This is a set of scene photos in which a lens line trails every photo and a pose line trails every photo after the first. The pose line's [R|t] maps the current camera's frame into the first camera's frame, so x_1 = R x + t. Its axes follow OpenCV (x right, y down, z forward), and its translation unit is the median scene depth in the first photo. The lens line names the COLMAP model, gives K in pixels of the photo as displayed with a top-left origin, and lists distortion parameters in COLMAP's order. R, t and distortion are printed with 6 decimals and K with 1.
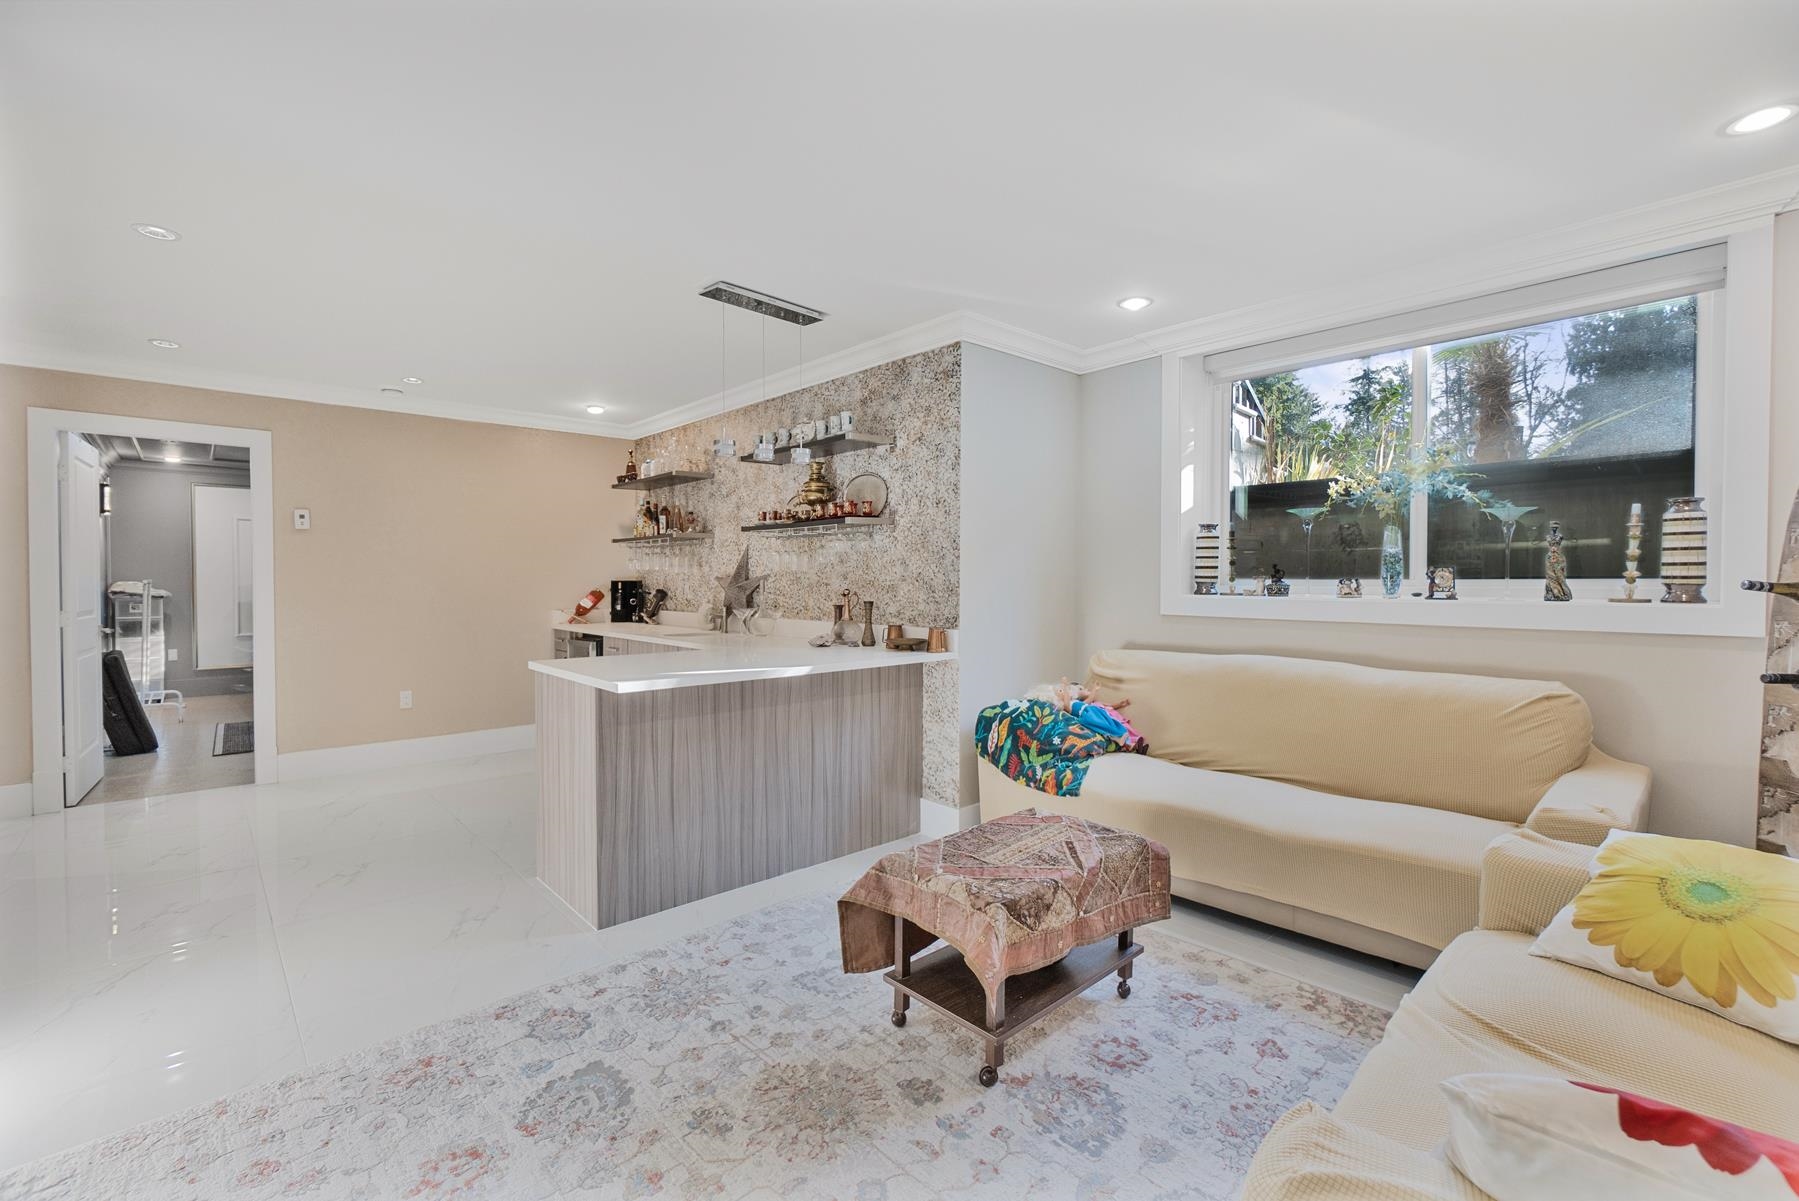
lens RADIAL K [[785.4, 0, 893.6], [0, 785.4, 592.6], [0, 0, 1]] dist [0.000116, 0.000110]
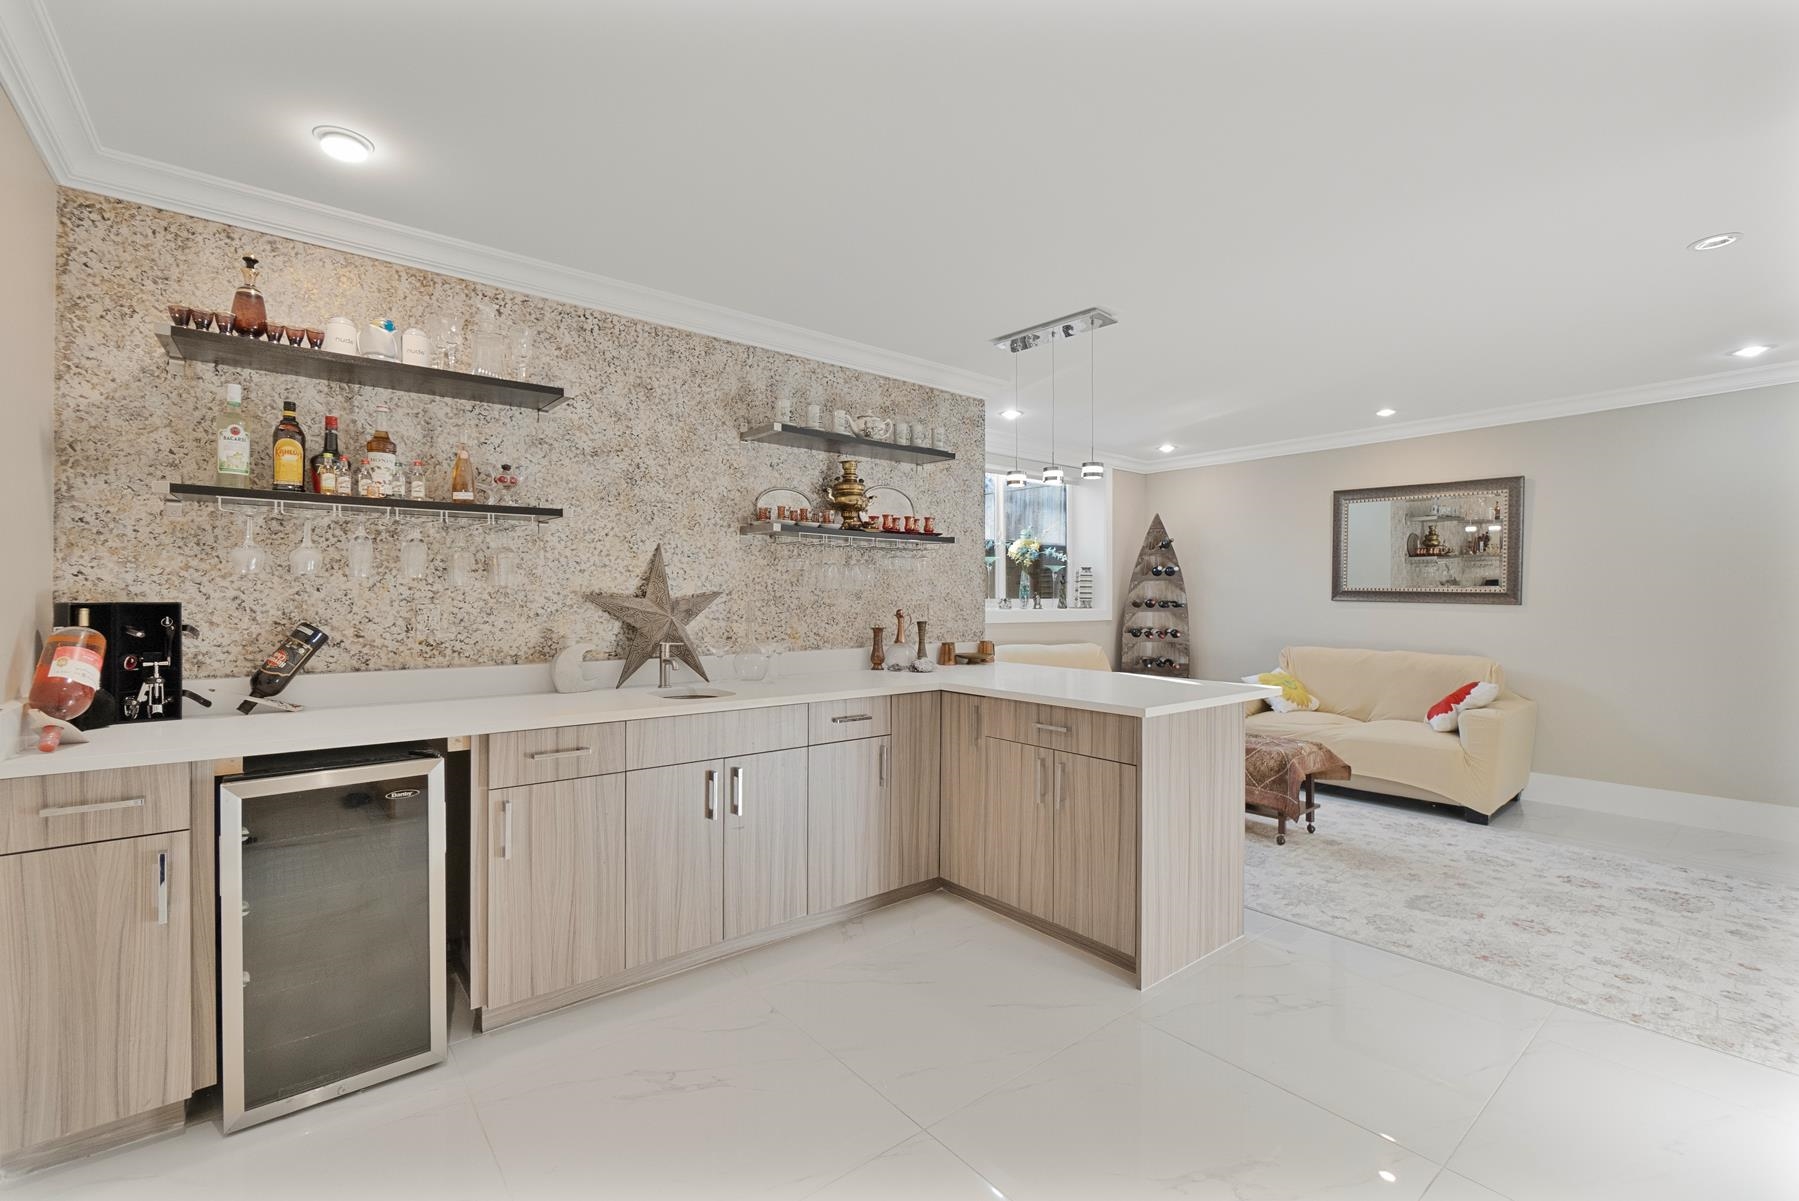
lens RADIAL K [[785.4, 0, 893.6], [0, 785.4, 592.6], [0, 0, 1]] dist [0.000116, 0.000110]
pose [[0.038860, 0.005760, 0.999228, -1.039121], [0.017643, 0.999824, -0.006449, -0.019715], [-0.999089, 0.017880, 0.038751, 1.020869]]
